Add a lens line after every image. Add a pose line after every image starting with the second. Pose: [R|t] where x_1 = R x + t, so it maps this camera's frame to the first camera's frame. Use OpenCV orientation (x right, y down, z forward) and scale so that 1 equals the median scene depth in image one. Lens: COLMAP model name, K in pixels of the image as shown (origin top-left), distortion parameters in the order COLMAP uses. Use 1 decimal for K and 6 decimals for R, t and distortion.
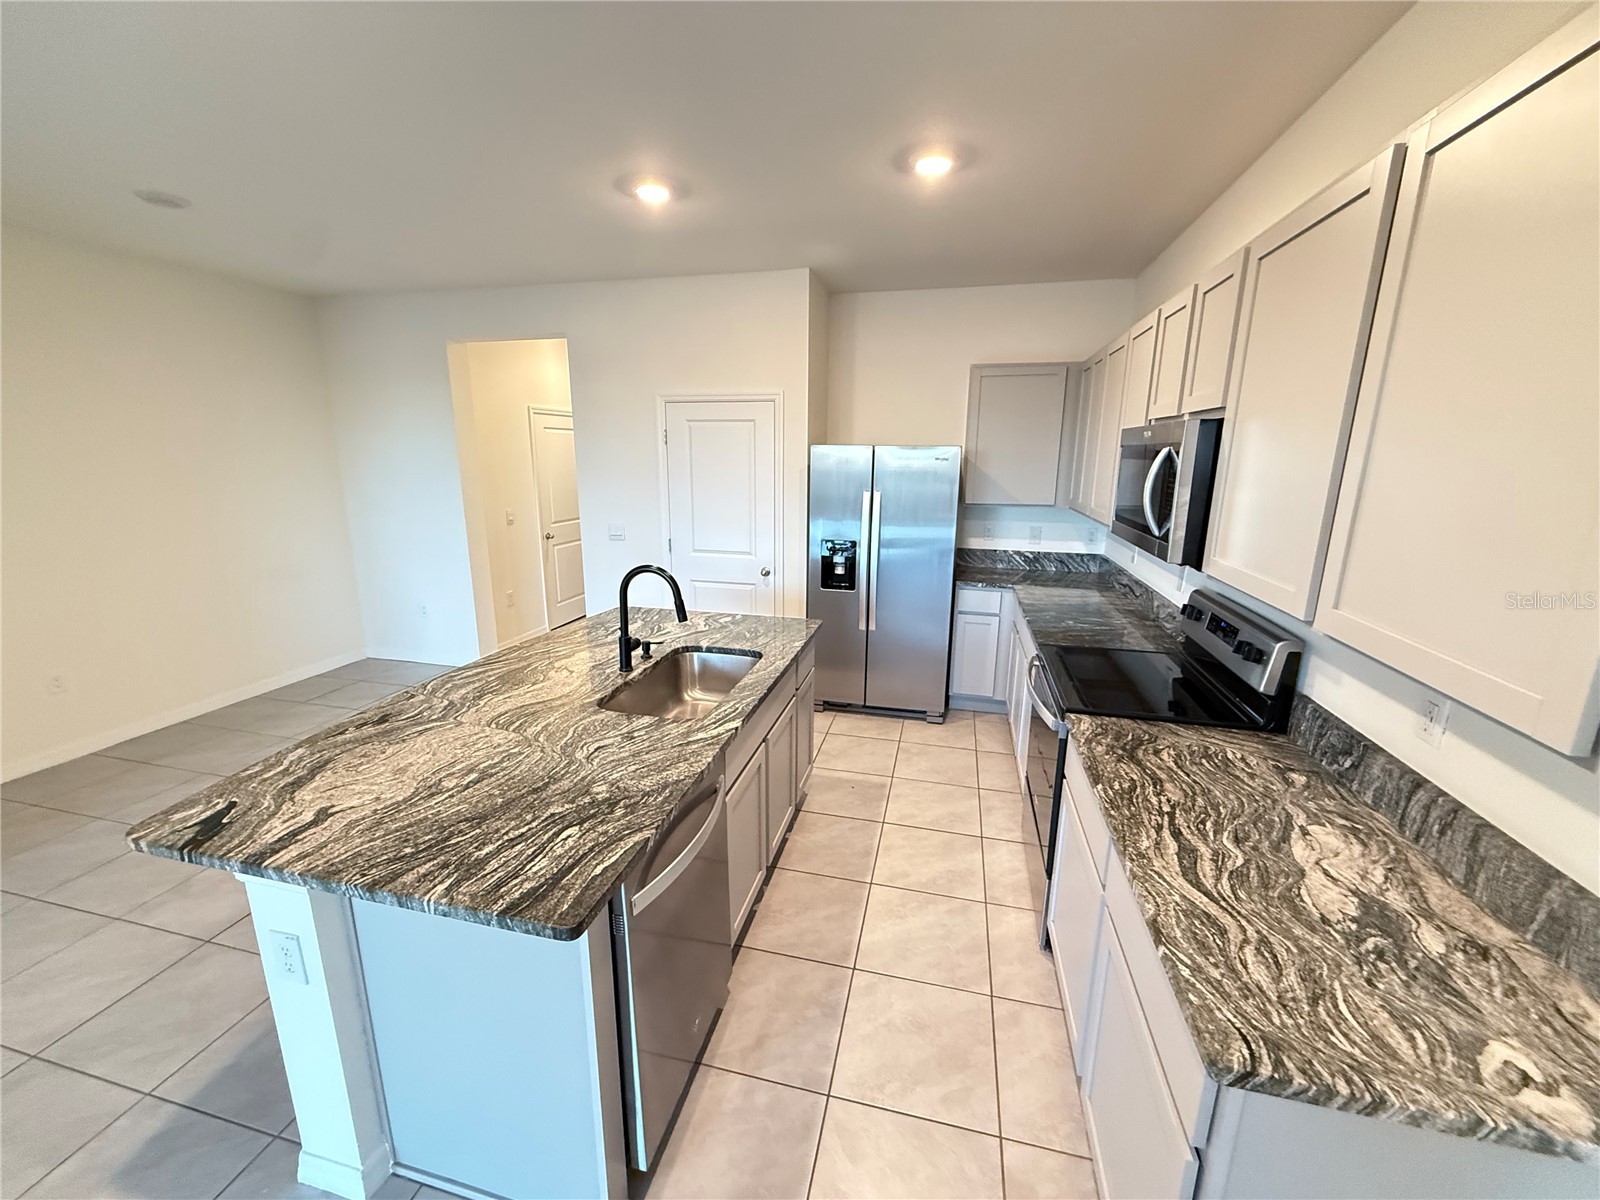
lens RADIAL K [[636.3, 0, 794.4], [0, 636.3, 597.7], [0, 0, 1]] dist [-0.001433, 0.000166]
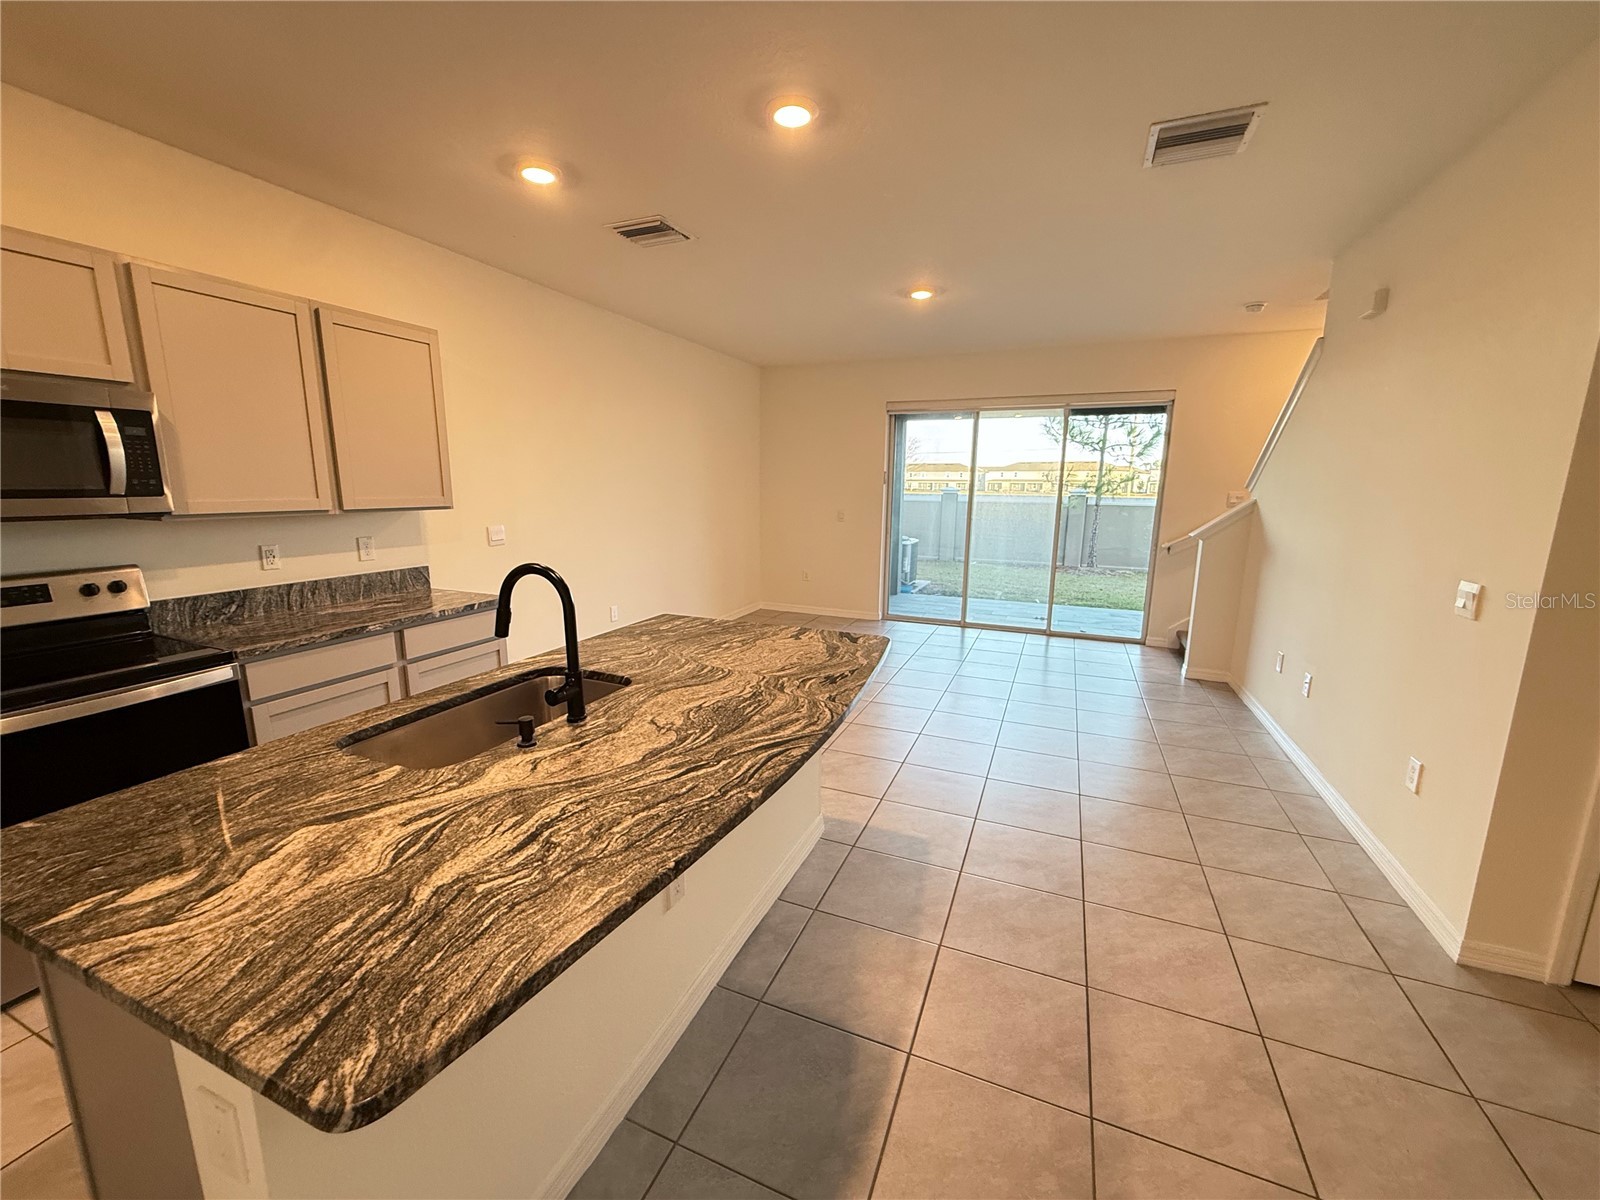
lens RADIAL K [[636.3, 0, 795.8], [0, 636.3, 599.6], [0, 0, 1]] dist [-0.001433, 0.000166]
pose [[-0.988043, -0.044020, 0.147758, -0.723785], [0.018486, 0.917634, 0.396997, -0.337437], [-0.153064, 0.394982, -0.905848, 1.865818]]
